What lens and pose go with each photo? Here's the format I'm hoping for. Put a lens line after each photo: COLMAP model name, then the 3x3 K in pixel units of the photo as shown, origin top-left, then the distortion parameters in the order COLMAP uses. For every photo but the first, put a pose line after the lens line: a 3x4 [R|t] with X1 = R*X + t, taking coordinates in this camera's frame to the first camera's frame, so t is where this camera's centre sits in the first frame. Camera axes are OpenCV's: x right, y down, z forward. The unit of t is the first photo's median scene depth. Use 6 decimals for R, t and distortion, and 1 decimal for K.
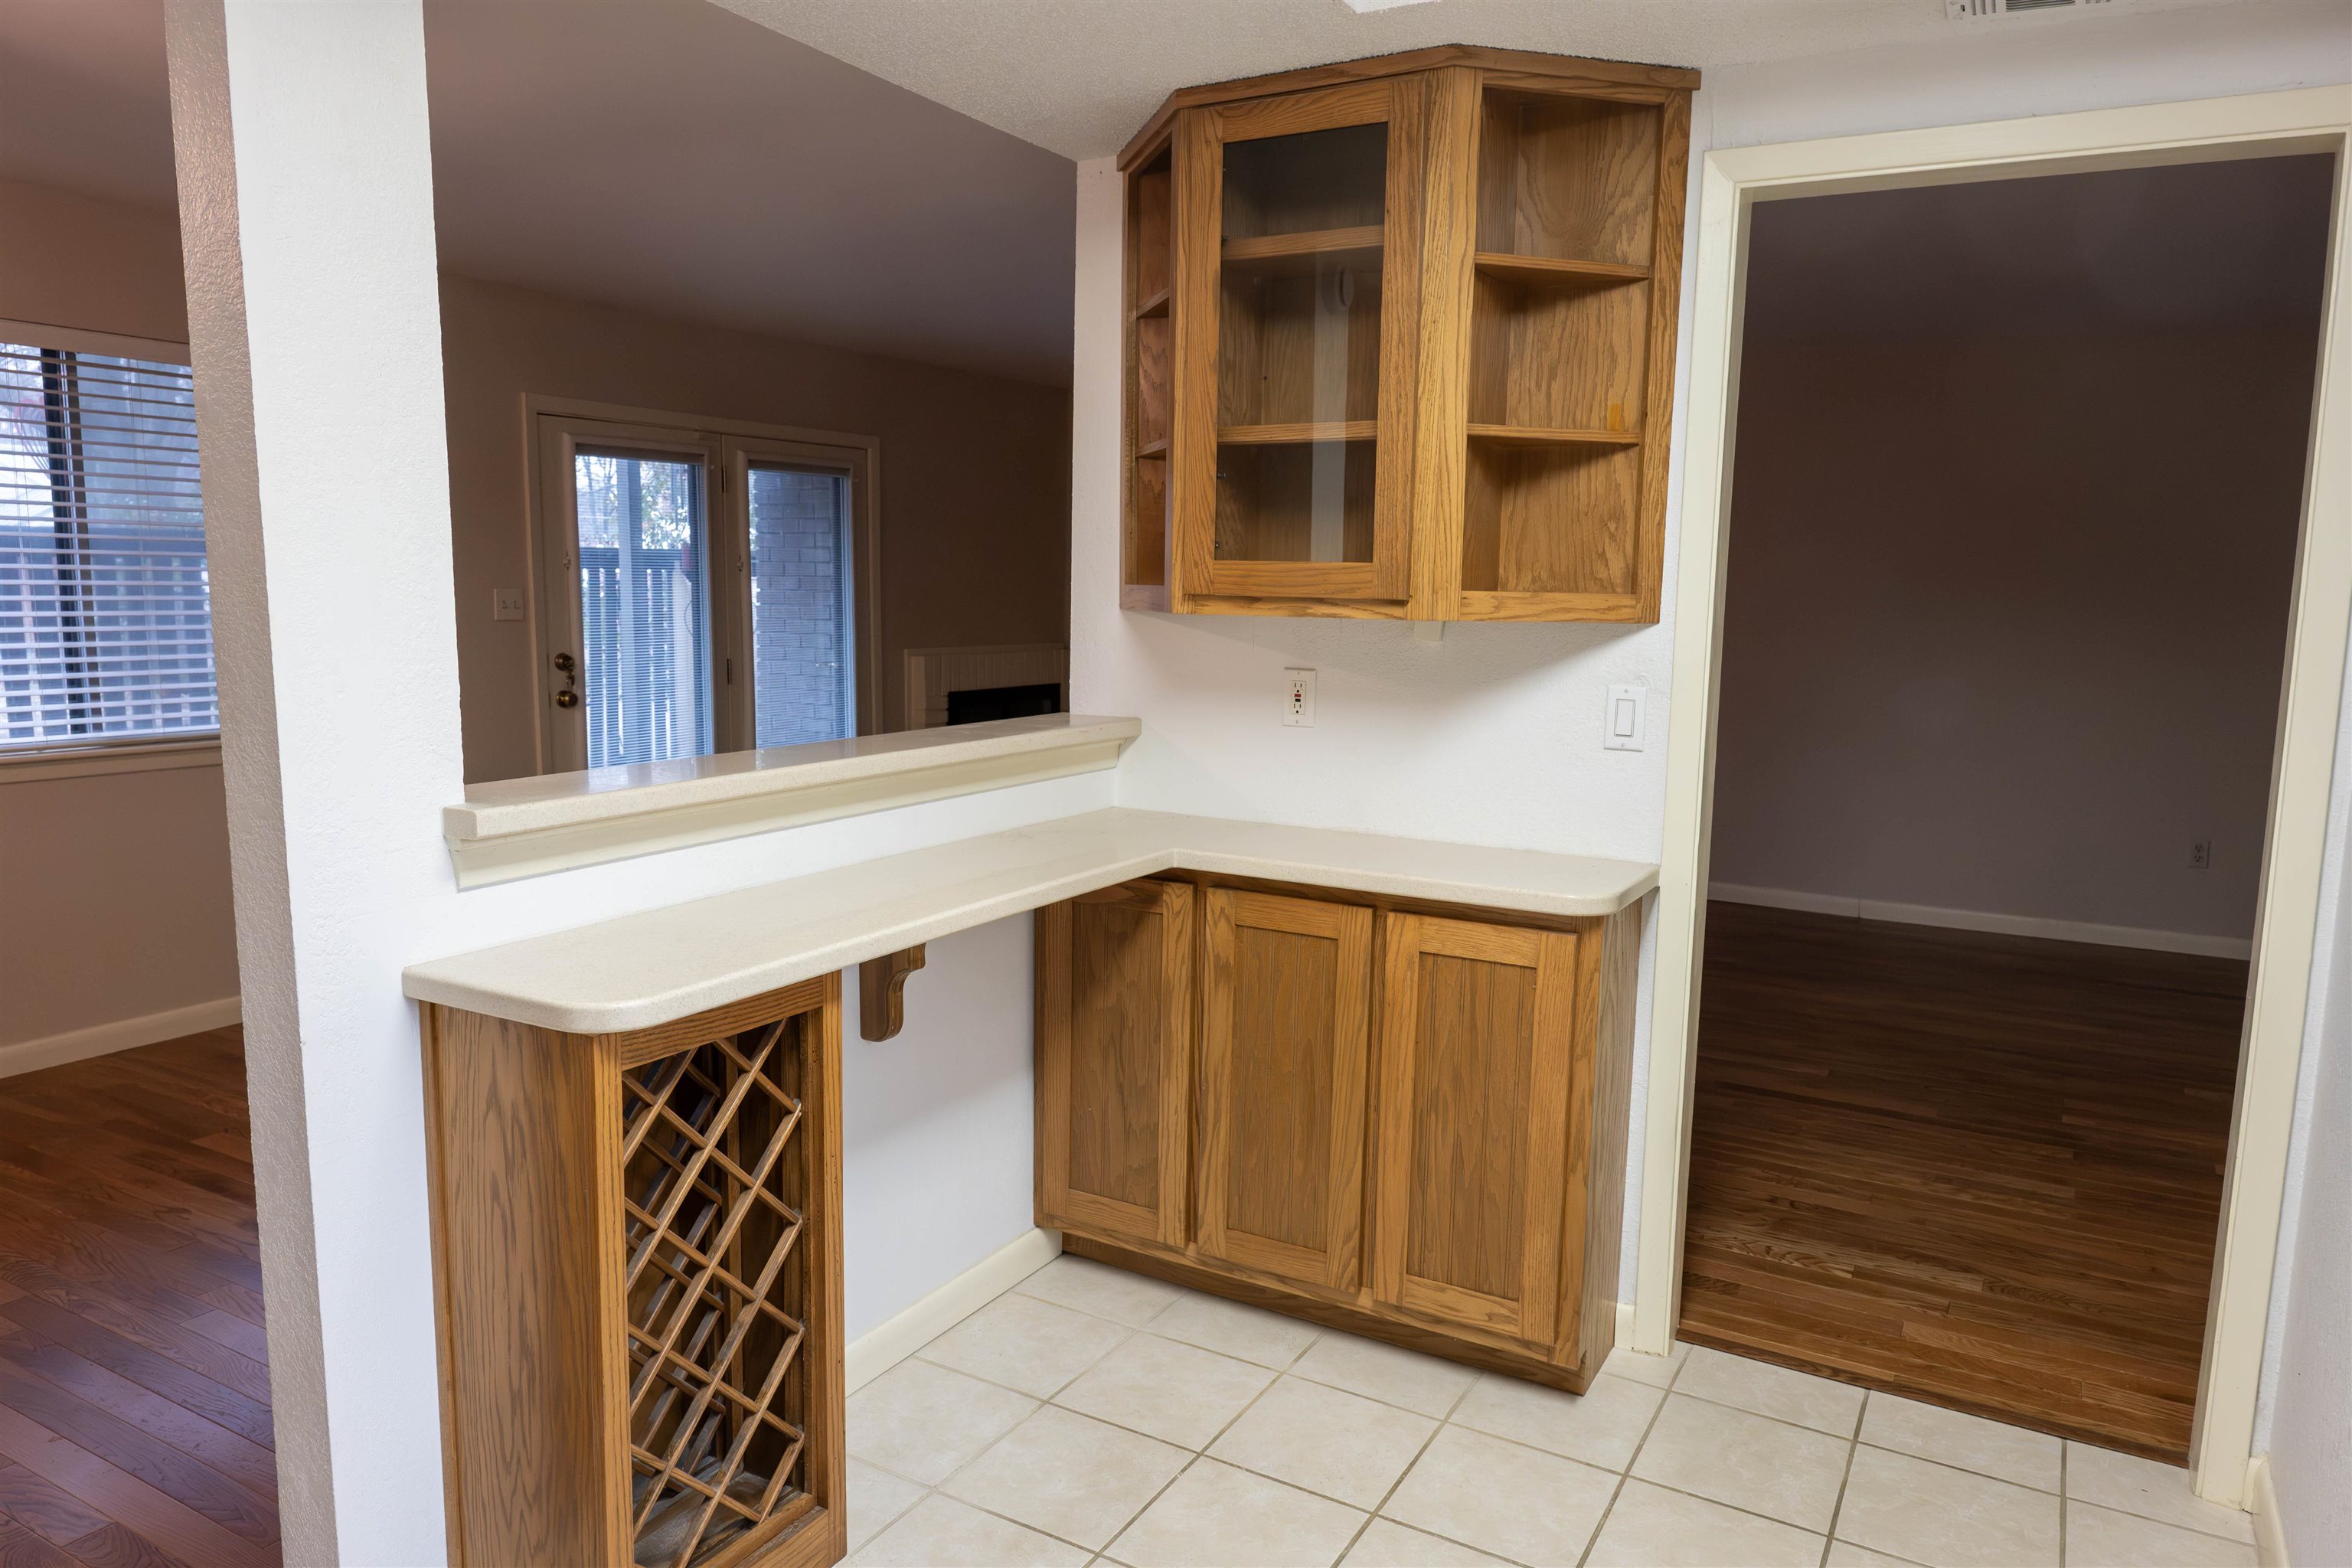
lens RADIAL K [[1560.0, 0, 1176.0], [0, 1560.0, 784.0], [0, 0, 1]] dist [-0.001527, -0.000917]
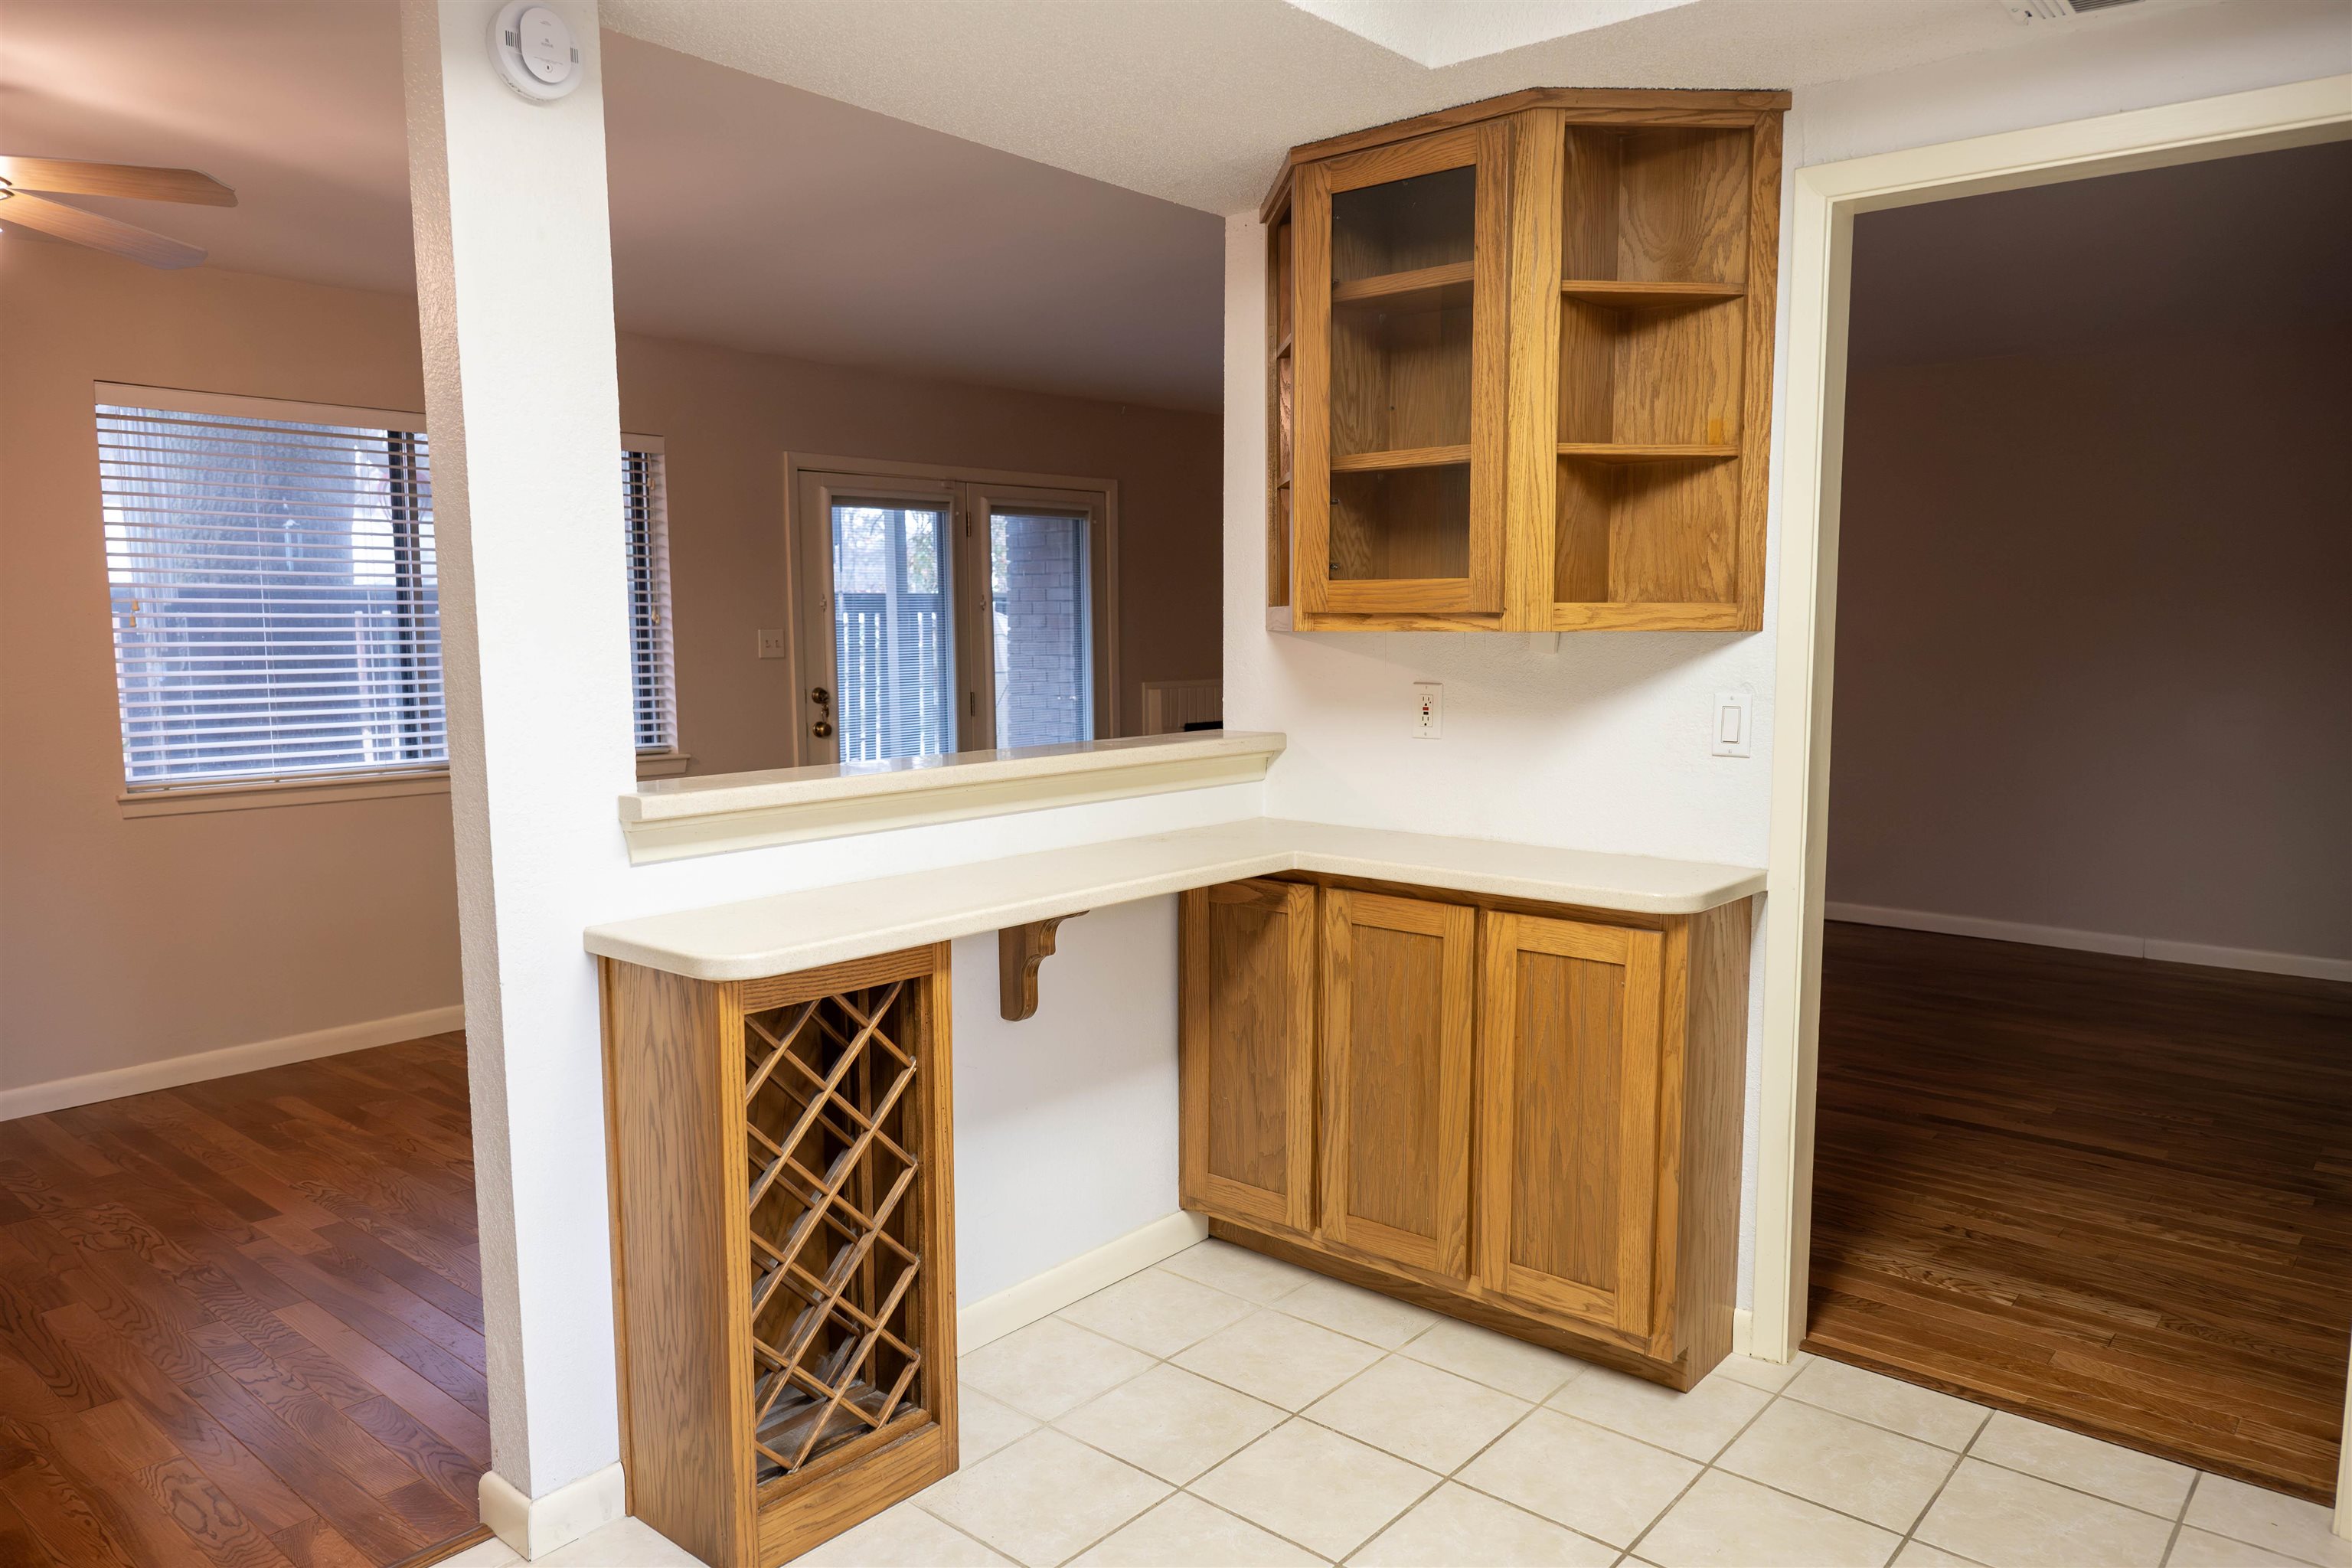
lens RADIAL K [[1587.0, 0, 1171.6], [0, 1587.0, 785.3], [0, 0, 1]] dist [-0.001338, -0.000847]
pose [[0.981417, -0.000447, -0.191889, 0.127213], [-0.004703, 0.999641, -0.026383, 0.025954], [0.191832, 0.026795, 0.981062, -0.082714]]
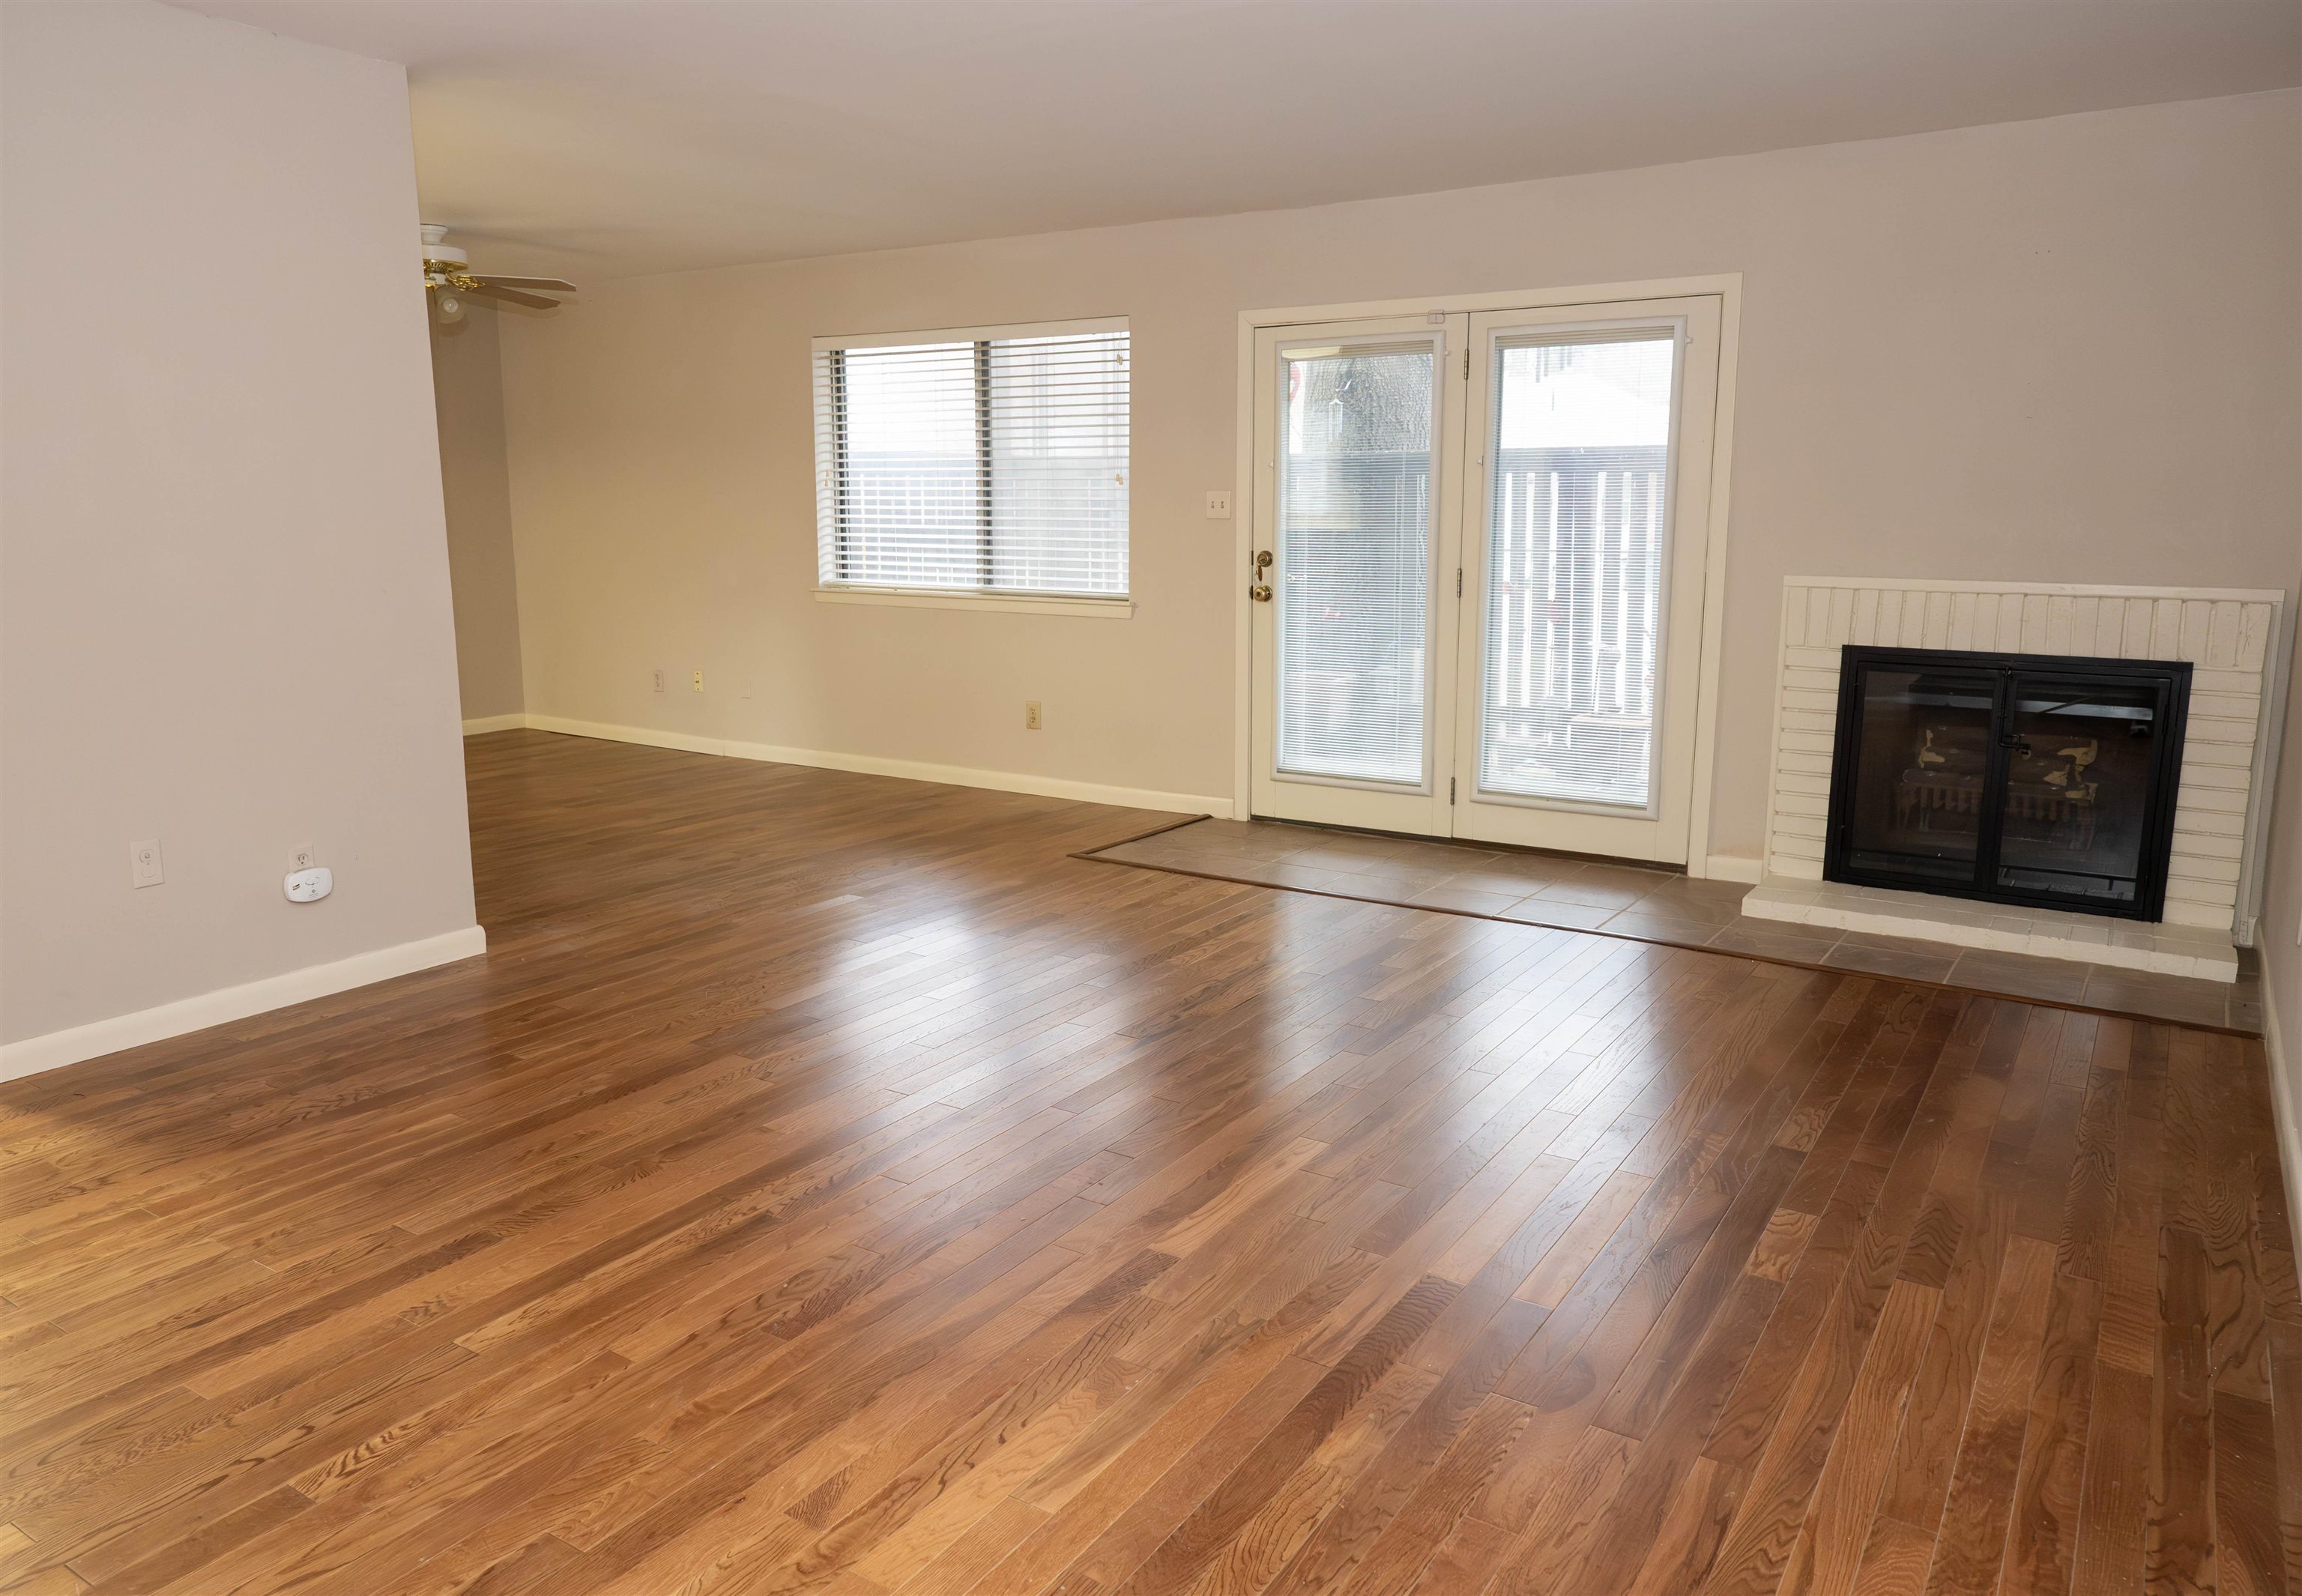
lens RADIAL K [[1596.4, 0, 1107.1], [0, 1596.4, 785.4], [0, 0, 1]] dist [-0.004056, -0.001595]
pose [[-0.072599, 0.161896, -0.984134, 1.487315], [-0.130029, 0.976779, 0.170278, -0.203626], [0.988849, 0.140328, -0.049862, 1.995521]]
